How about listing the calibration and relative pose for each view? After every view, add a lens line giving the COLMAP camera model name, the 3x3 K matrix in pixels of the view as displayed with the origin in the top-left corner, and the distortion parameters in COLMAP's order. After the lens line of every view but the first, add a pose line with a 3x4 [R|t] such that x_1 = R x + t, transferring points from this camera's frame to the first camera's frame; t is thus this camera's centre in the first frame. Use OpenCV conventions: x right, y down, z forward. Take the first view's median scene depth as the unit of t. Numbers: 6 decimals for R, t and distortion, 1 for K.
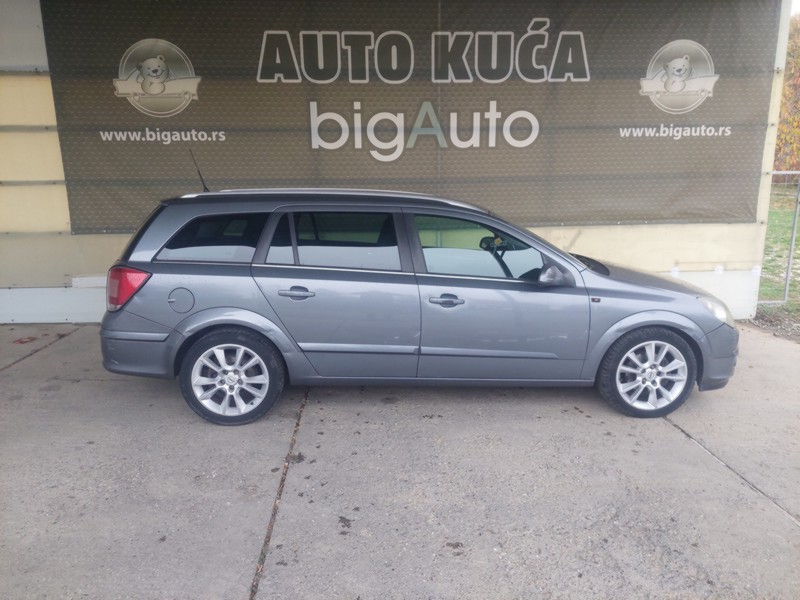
lens RADIAL K [[562.3, 0, 406.5], [0, 562.3, 294.9], [0, 0, 1]] dist [0.042375, -0.026399]
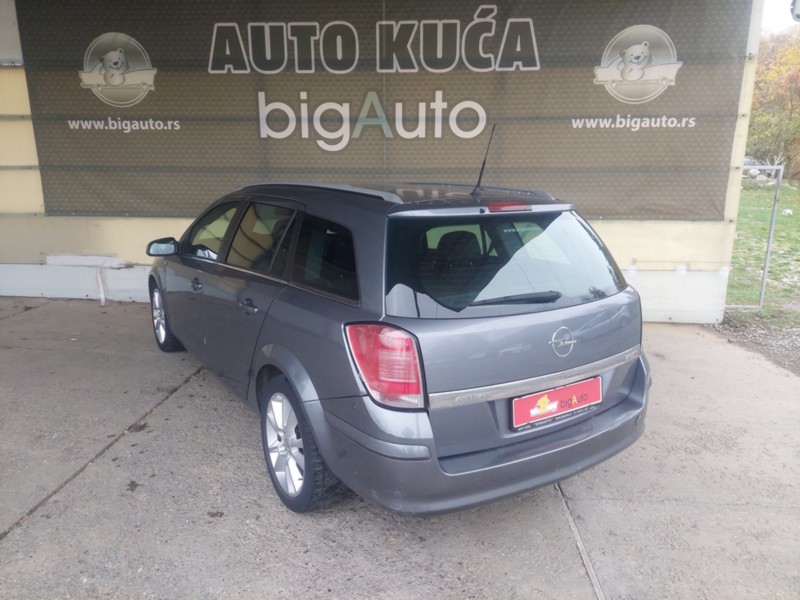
lens RADIAL K [[562.3, 0, 405.5], [0, 562.3, 300.1], [0, 0, 1]] dist [0.042375, -0.026399]
pose [[0.991267, 0.041644, -0.125119, 0.237390], [-0.039433, 0.999020, 0.020096, 0.005294], [0.125833, -0.014987, 0.991938, 0.005727]]
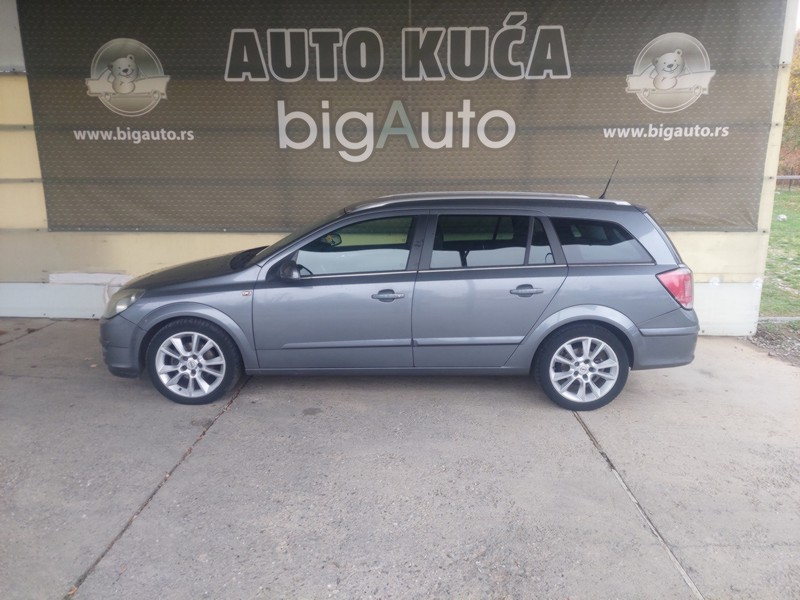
lens RADIAL K [[562.3, 0, 408.1], [0, 562.3, 295.7], [0, 0, 1]] dist [0.042375, -0.026399]
pose [[0.995654, 0.027622, -0.088940, 0.150714], [-0.027343, 0.999617, 0.004347, -0.013226], [0.089026, -0.001896, 0.996027, 0.039229]]
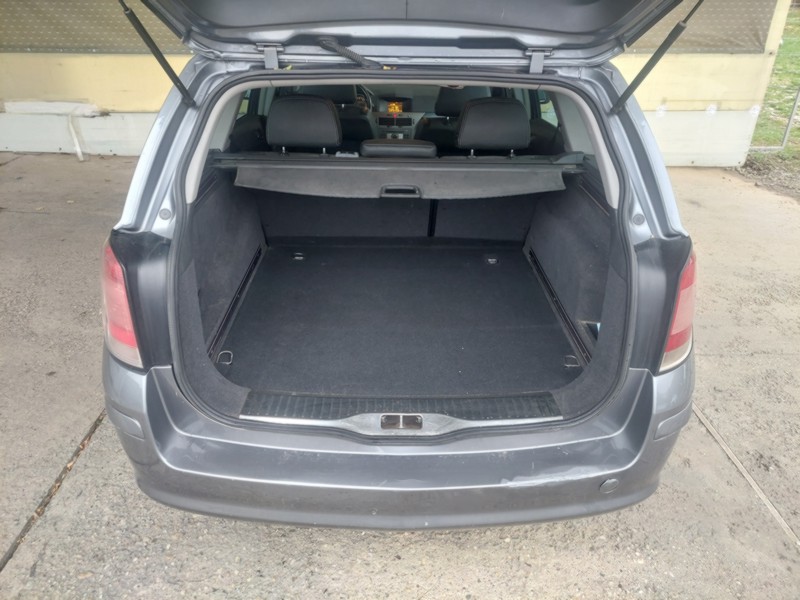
lens RADIAL K [[562.3, 0, 398.4], [0, 562.3, 288.8], [0, 0, 1]] dist [0.042375, -0.026399]
pose [[0.998445, 0.035899, -0.042637, 0.117675], [-0.023302, 0.963753, 0.265778, 0.000897], [0.050632, -0.264371, 0.963091, 0.041868]]
